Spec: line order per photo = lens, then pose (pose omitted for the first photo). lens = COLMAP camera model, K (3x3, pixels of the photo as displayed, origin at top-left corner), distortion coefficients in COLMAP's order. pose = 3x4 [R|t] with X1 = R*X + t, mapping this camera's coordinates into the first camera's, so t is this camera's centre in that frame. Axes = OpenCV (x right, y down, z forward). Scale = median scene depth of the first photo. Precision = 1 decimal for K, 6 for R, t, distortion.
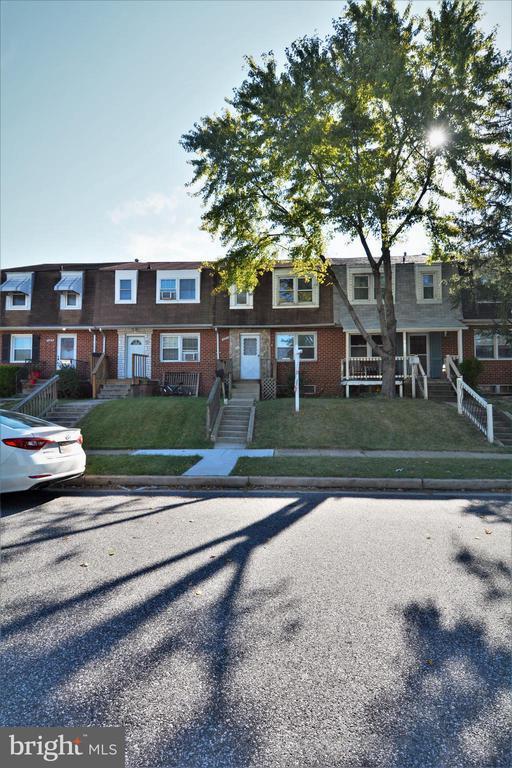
lens RADIAL K [[400.8, 0, 258.2], [0, 400.8, 380.9], [0, 0, 1]] dist [0.038246, -0.045709]
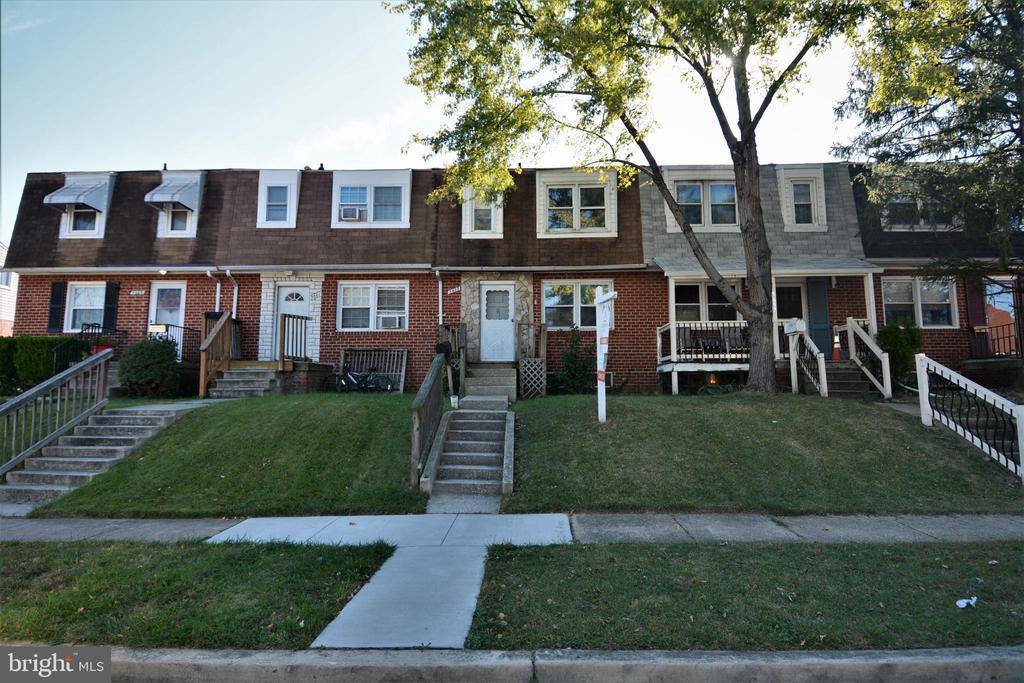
lens RADIAL K [[534.4, 0, 506.4], [0, 534.4, 345.7], [0, 0, 1]] dist [0.038246, -0.045709]
pose [[0.999850, -0.001417, 0.017254, -0.021515], [0.002330, 0.998592, -0.052999, 0.013113], [-0.017154, 0.053031, 0.998446, 0.257095]]
